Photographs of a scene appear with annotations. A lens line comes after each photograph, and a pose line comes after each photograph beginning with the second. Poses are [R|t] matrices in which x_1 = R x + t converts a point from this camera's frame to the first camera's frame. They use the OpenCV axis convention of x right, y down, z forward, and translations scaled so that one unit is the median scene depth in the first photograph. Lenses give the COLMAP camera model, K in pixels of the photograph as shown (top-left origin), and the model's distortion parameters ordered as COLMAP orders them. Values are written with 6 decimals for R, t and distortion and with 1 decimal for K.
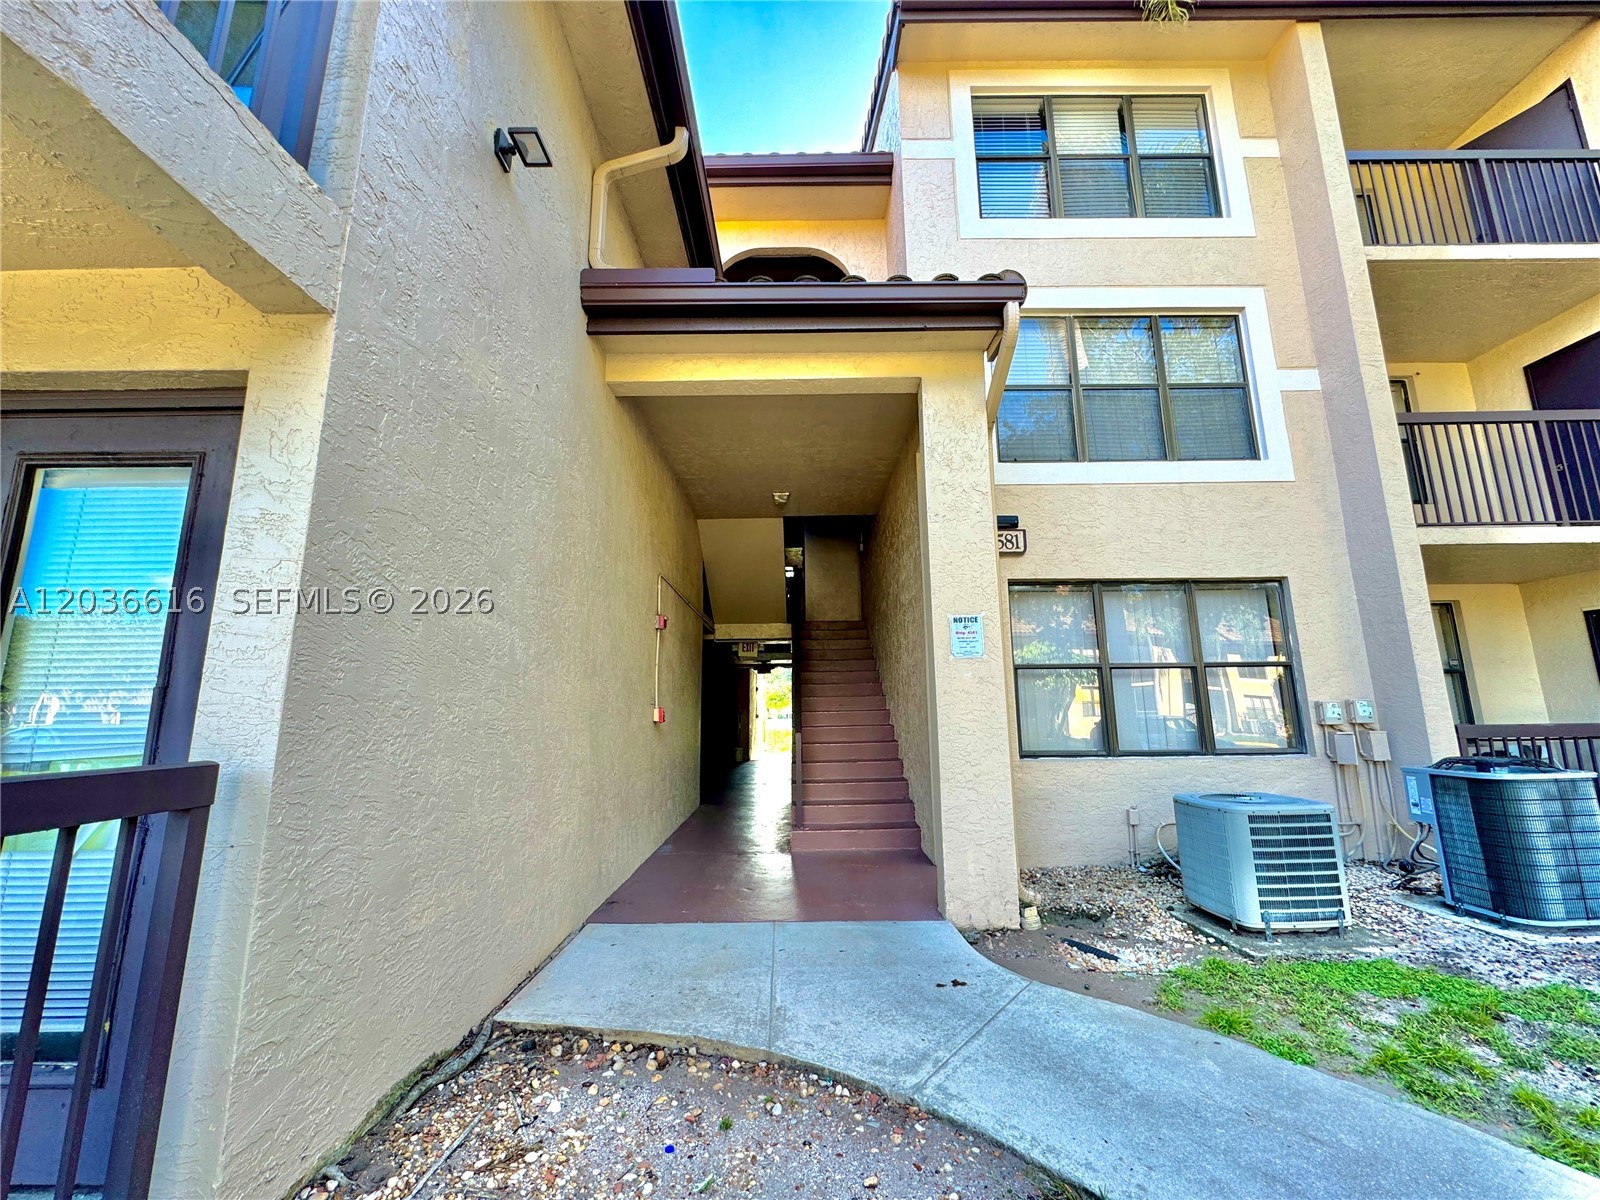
lens RADIAL K [[639.9, 0, 799.1], [0, 639.9, 599.9], [0, 0, 1]] dist [-0.002502, -0.000102]
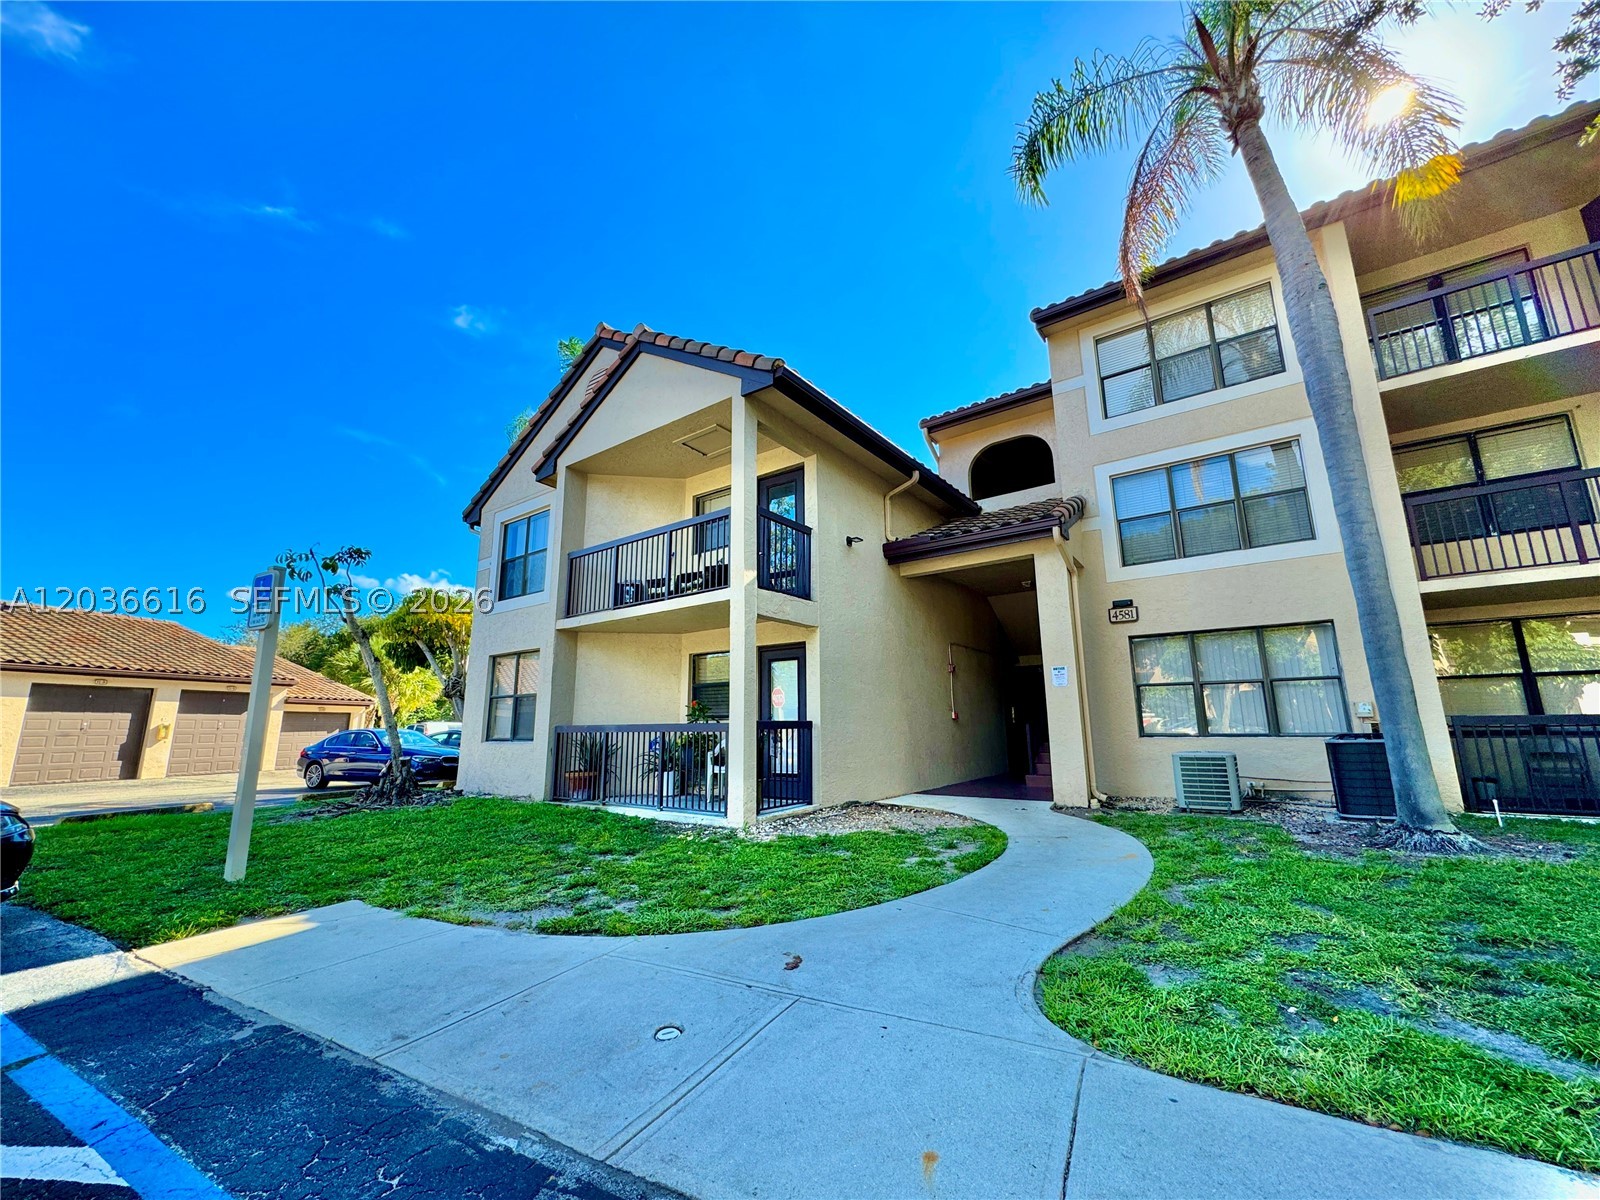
lens RADIAL K [[639.9, 0, 799.1], [0, 639.9, 599.9], [0, 0, 1]] dist [-0.002502, -0.000102]
pose [[0.805099, -0.113252, -0.582228, 0.834830], [0.105487, 0.993293, -0.047344, -0.189322], [0.583685, -0.023301, 0.811646, -1.264112]]
